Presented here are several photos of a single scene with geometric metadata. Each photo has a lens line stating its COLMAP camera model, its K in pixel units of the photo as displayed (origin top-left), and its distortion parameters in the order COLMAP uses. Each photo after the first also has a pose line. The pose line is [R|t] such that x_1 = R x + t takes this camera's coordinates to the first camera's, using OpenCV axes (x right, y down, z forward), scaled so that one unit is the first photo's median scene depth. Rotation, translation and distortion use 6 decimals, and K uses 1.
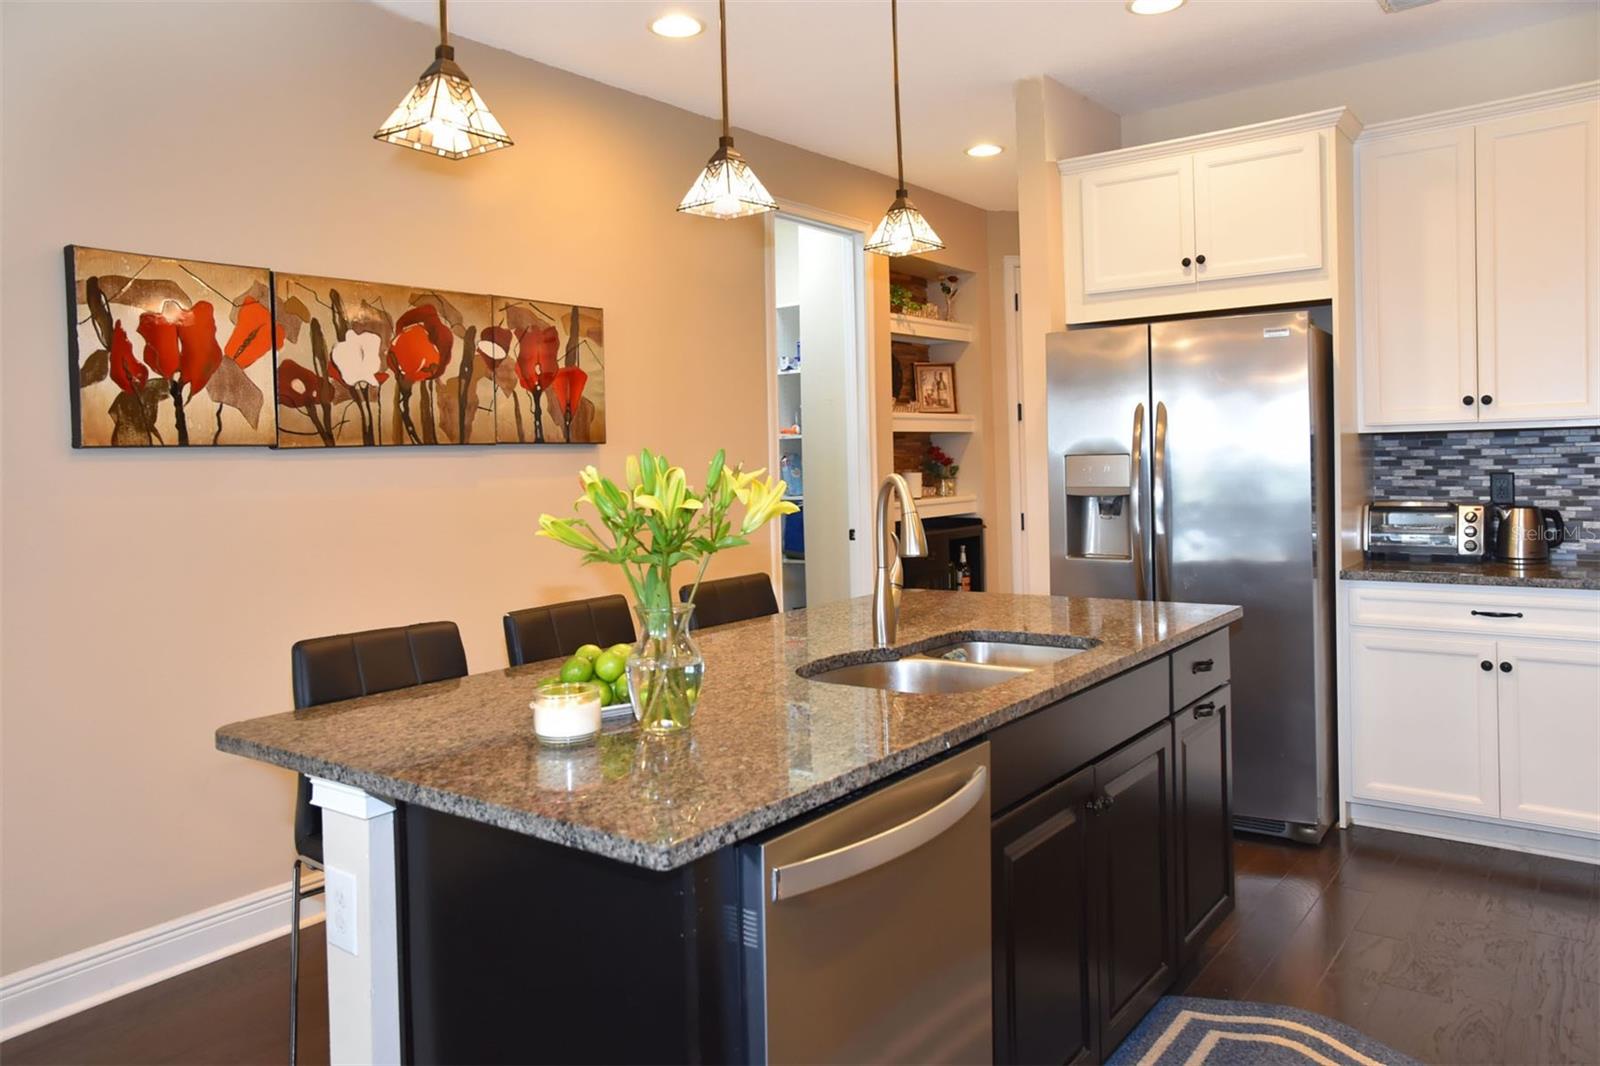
lens RADIAL K [[1136.3, 0, 806.0], [0, 1136.3, 444.8], [0, 0, 1]] dist [-0.045495, 0.002870]
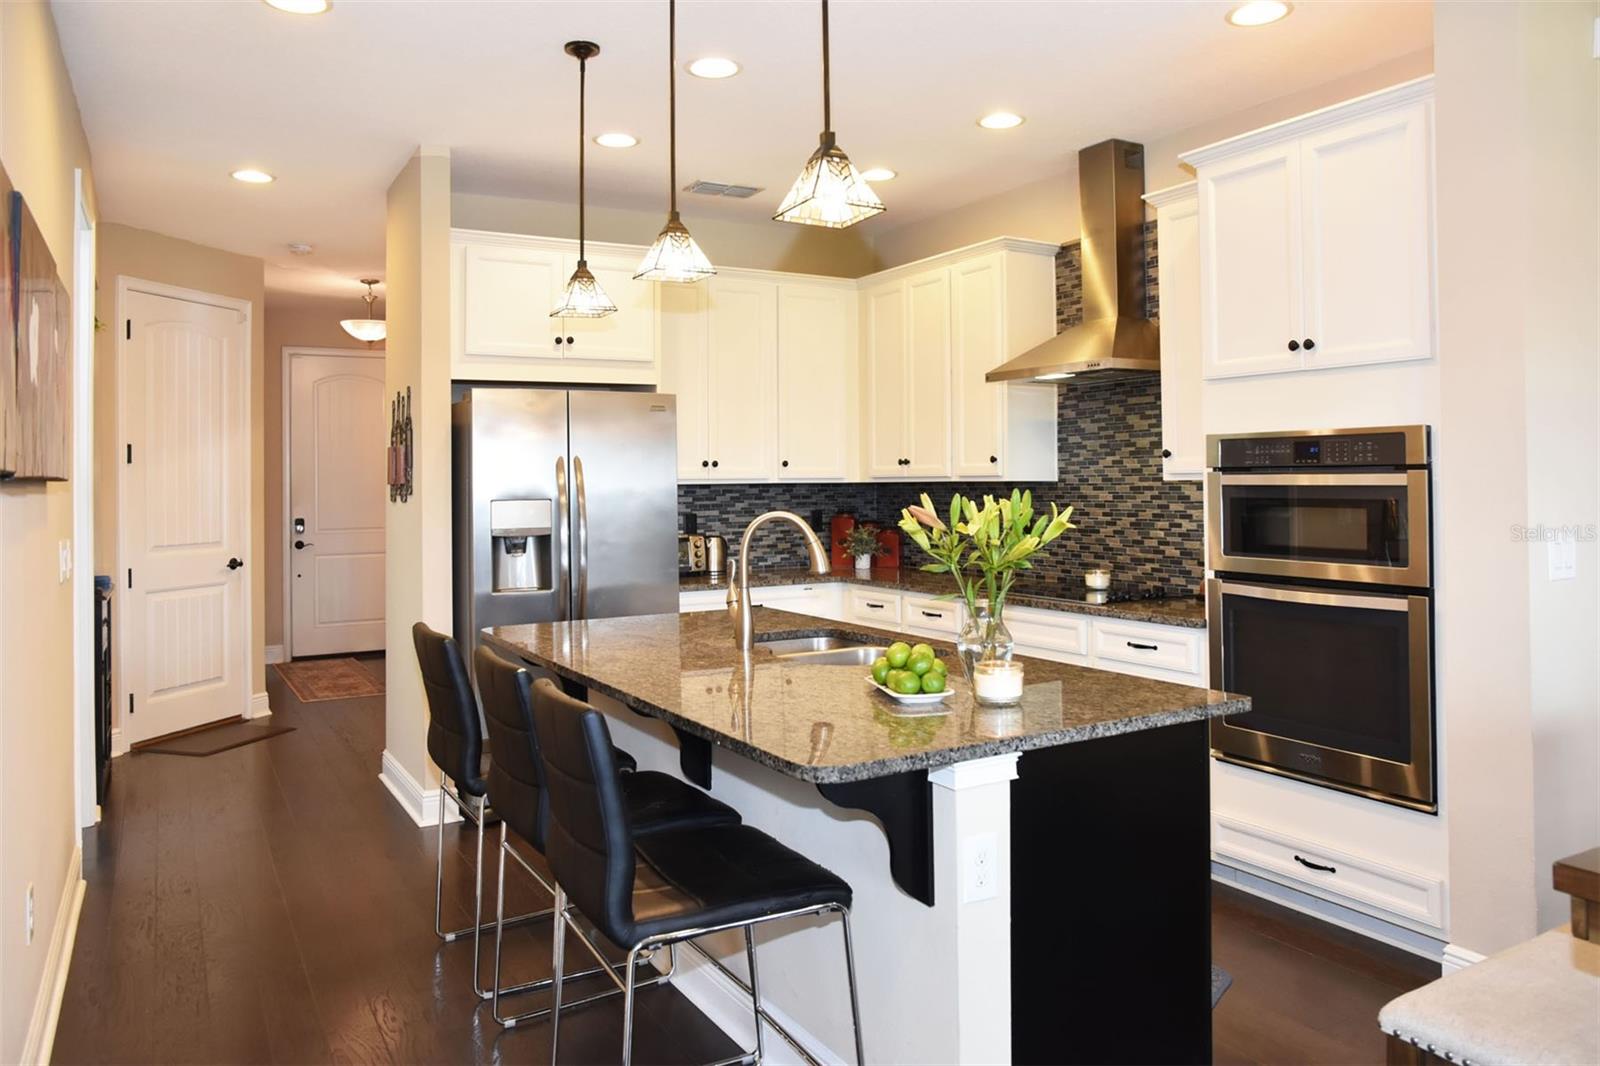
lens RADIAL K [[1136.3, 0, 806.0], [0, 1136.3, 444.8], [0, 0, 1]] dist [-0.045495, 0.002870]
pose [[0.404132, 0.048756, 0.913400, -0.690982], [-0.006790, 0.998711, -0.050306, 0.008861], [-0.914675, 0.014128, 0.403942, 0.286500]]
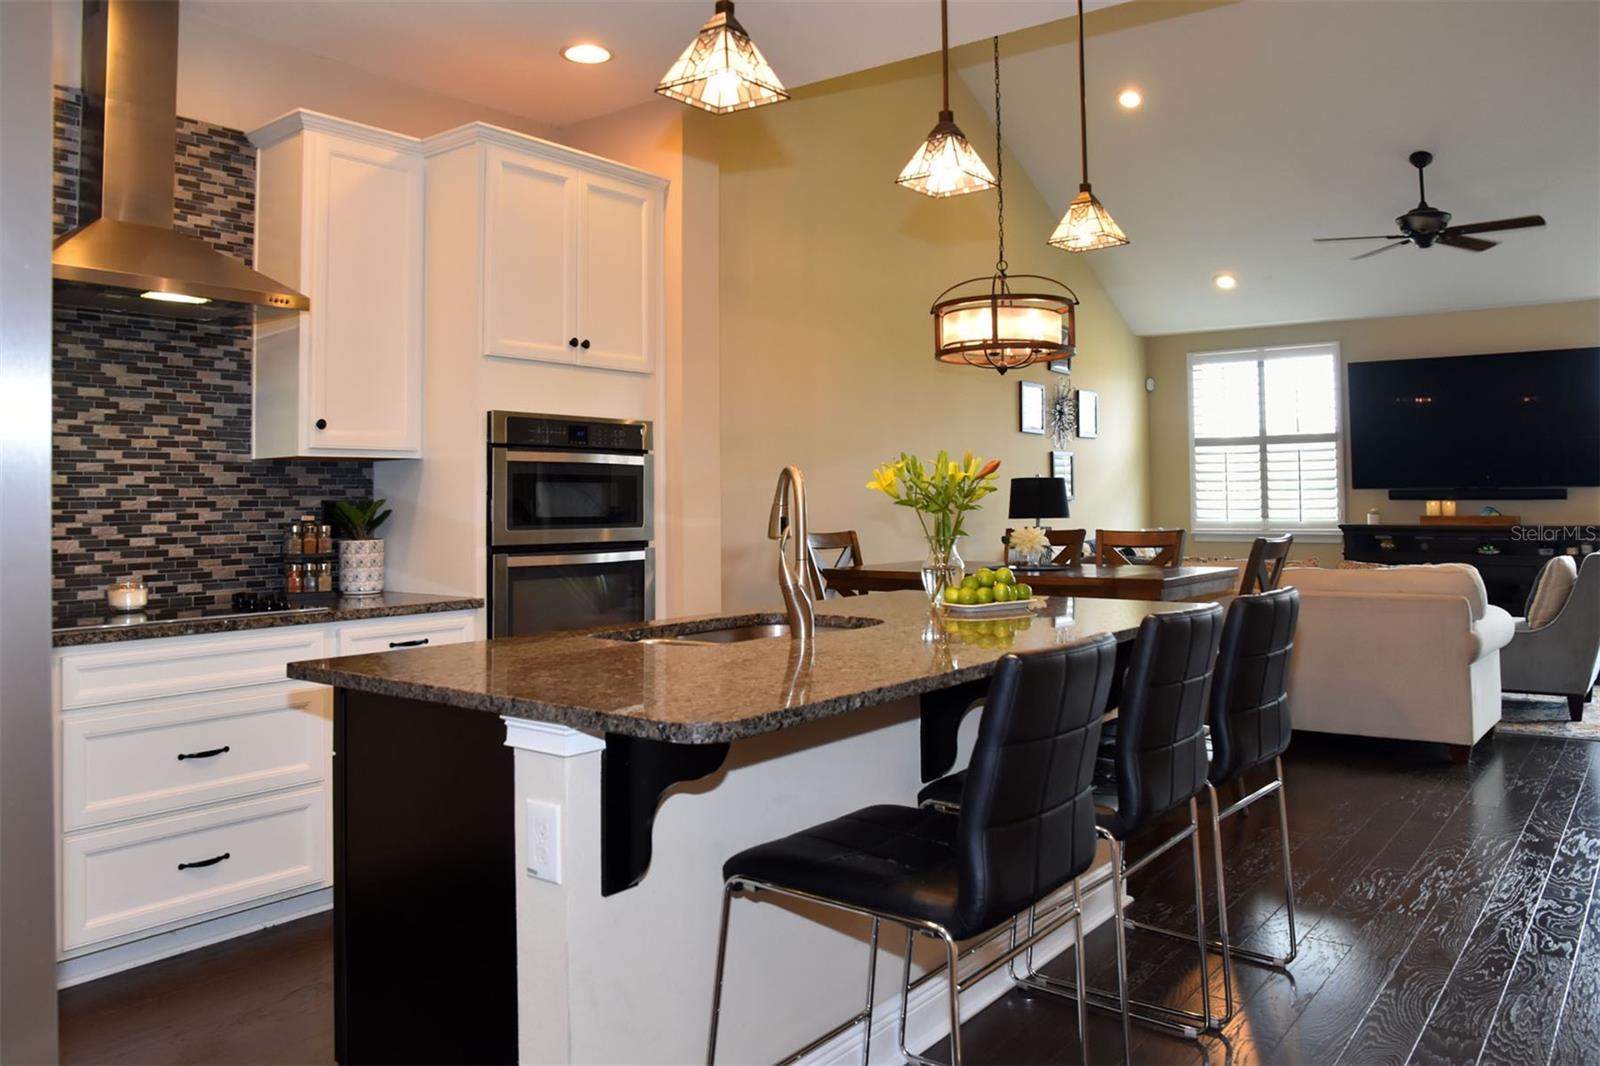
lens RADIAL K [[1141.5, 0, 794.7], [0, 1141.5, 519.5], [0, 0, 1]] dist [-0.137498, 0.080546]
pose [[-0.999252, 0.033007, 0.020159, 0.035577], [0.033094, 0.999444, 0.003998, 0.045898], [-0.020016, 0.004662, -0.999789, 1.286316]]
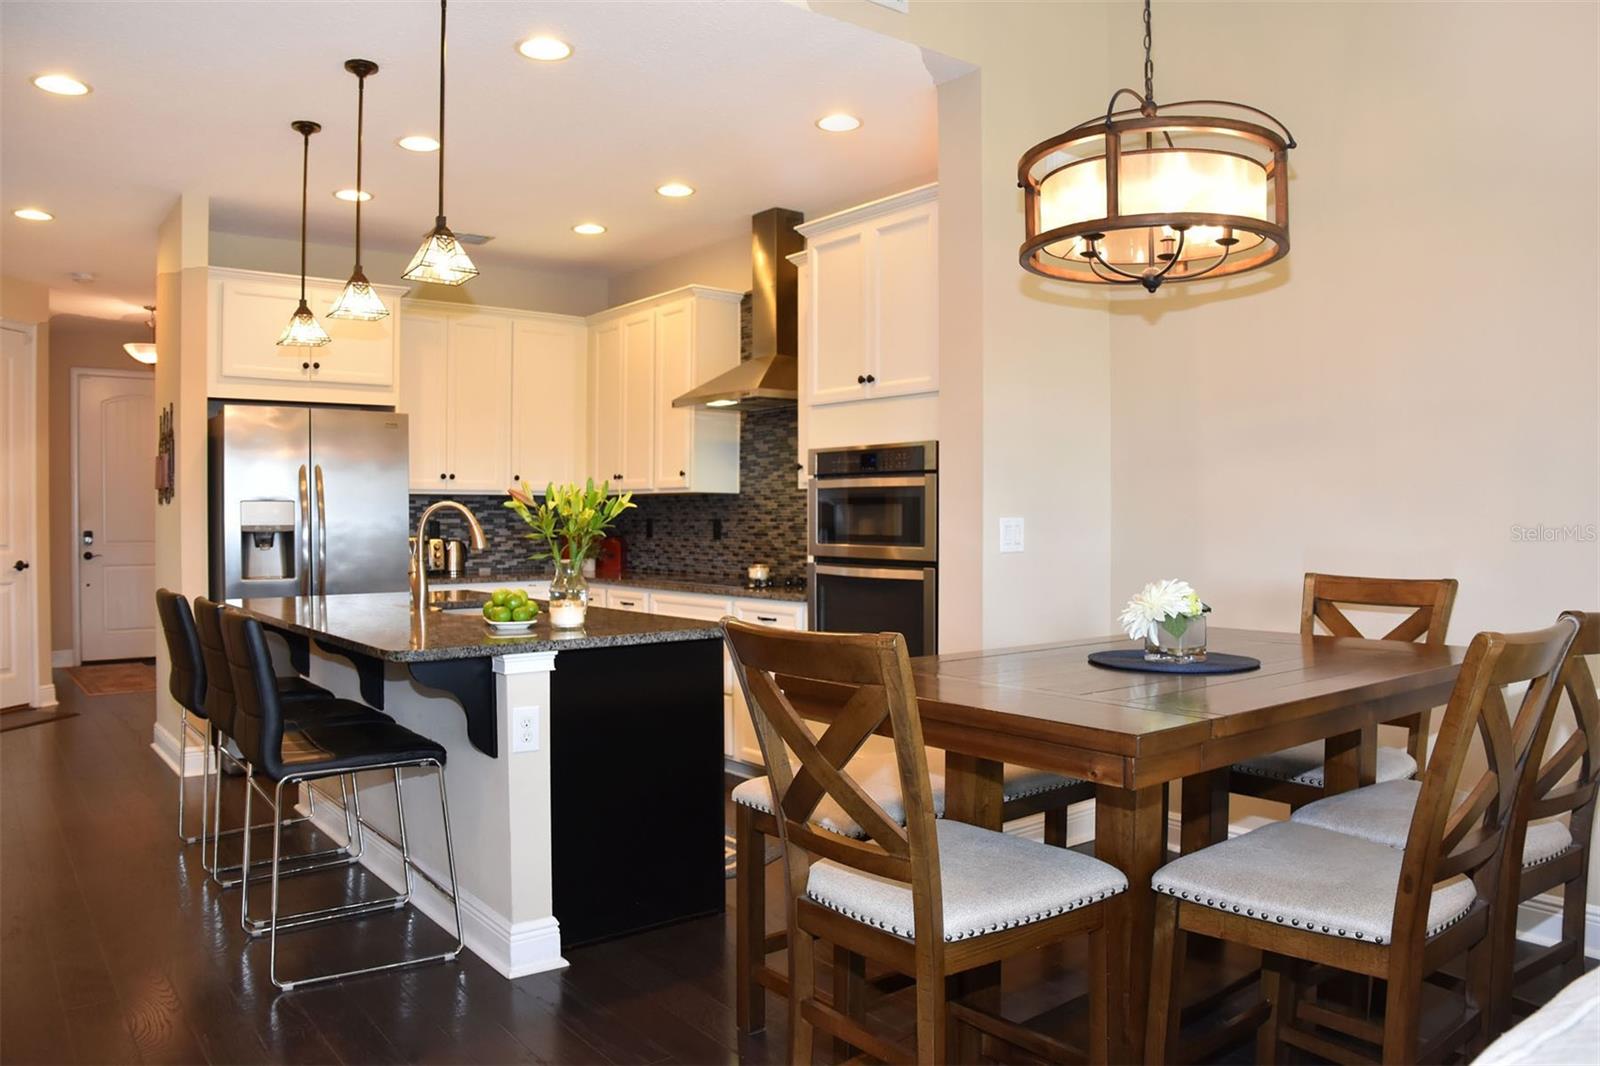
lens RADIAL K [[1141.5, 0, 794.7], [0, 1141.5, 519.5], [0, 0, 1]] dist [-0.137498, 0.080546]
pose [[0.273338, 0.020961, 0.961690, -0.857097], [-0.013718, 0.999746, -0.017892, 0.046697], [-0.961820, -0.008302, 0.273556, 0.046056]]
